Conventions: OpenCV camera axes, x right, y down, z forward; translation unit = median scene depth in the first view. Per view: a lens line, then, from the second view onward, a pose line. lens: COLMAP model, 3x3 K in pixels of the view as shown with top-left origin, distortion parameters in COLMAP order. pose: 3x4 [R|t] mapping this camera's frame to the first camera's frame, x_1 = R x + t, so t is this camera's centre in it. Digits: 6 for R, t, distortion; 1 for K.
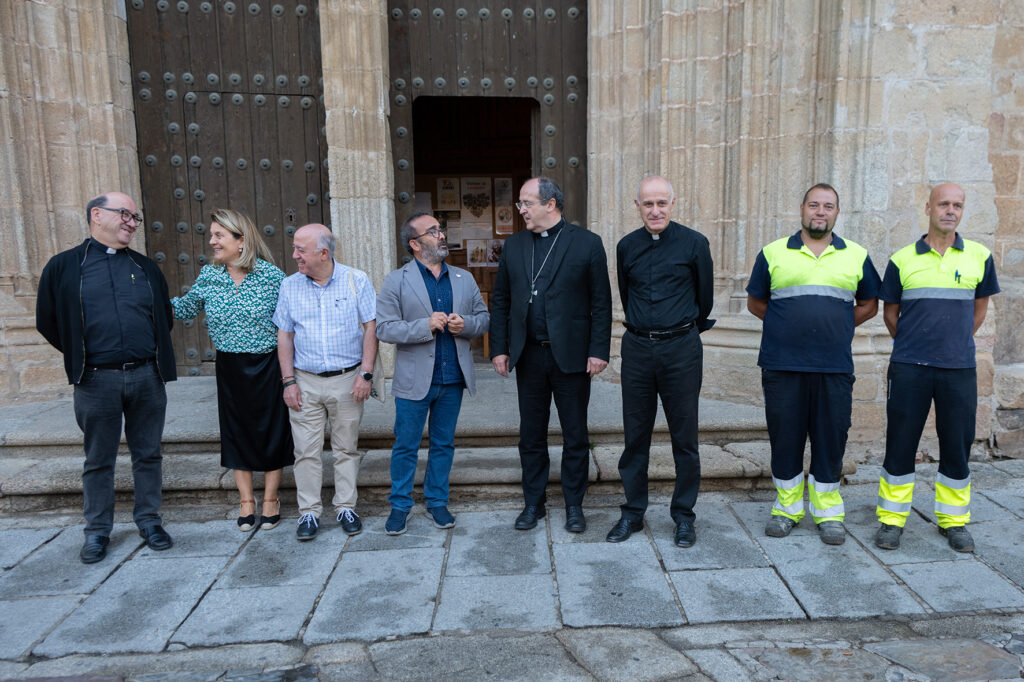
lens RADIAL K [[658.5, 0, 509.7], [0, 658.5, 317.1], [0, 0, 1]] dist [0.002356, -0.000305]
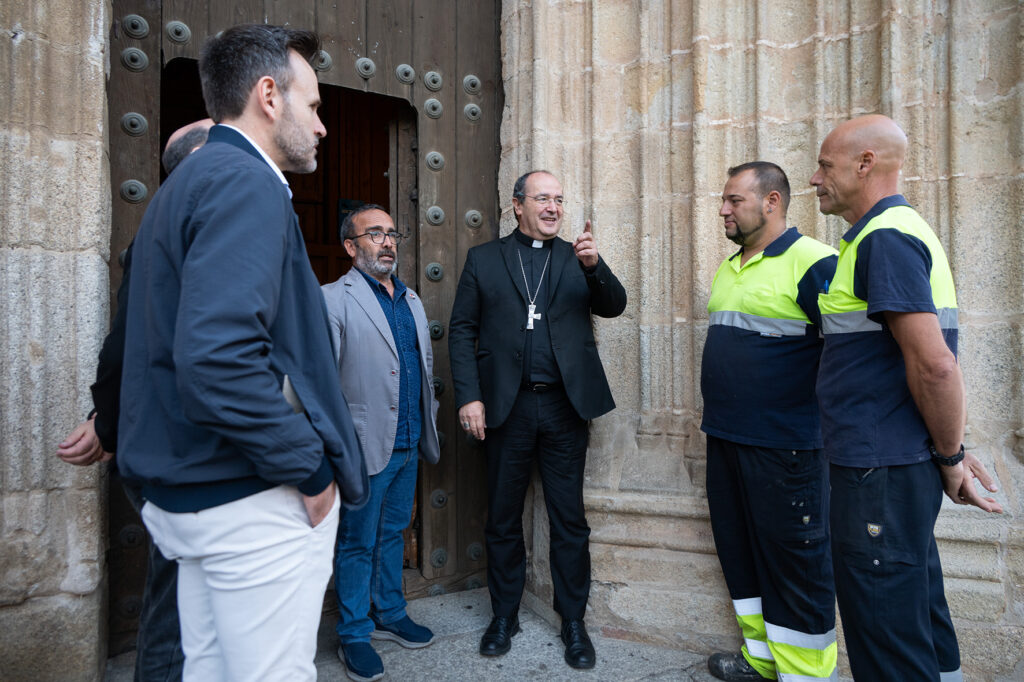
lens RADIAL K [[658.5, 0, 509.7], [0, 658.5, 317.1], [0, 0, 1]] dist [0.002356, -0.000305]
pose [[0.905296, 0.026535, 0.423951, -0.127311], [0.038776, 0.988718, -0.144684, -0.070614], [-0.423007, 0.147421, 0.894054, 0.528129]]
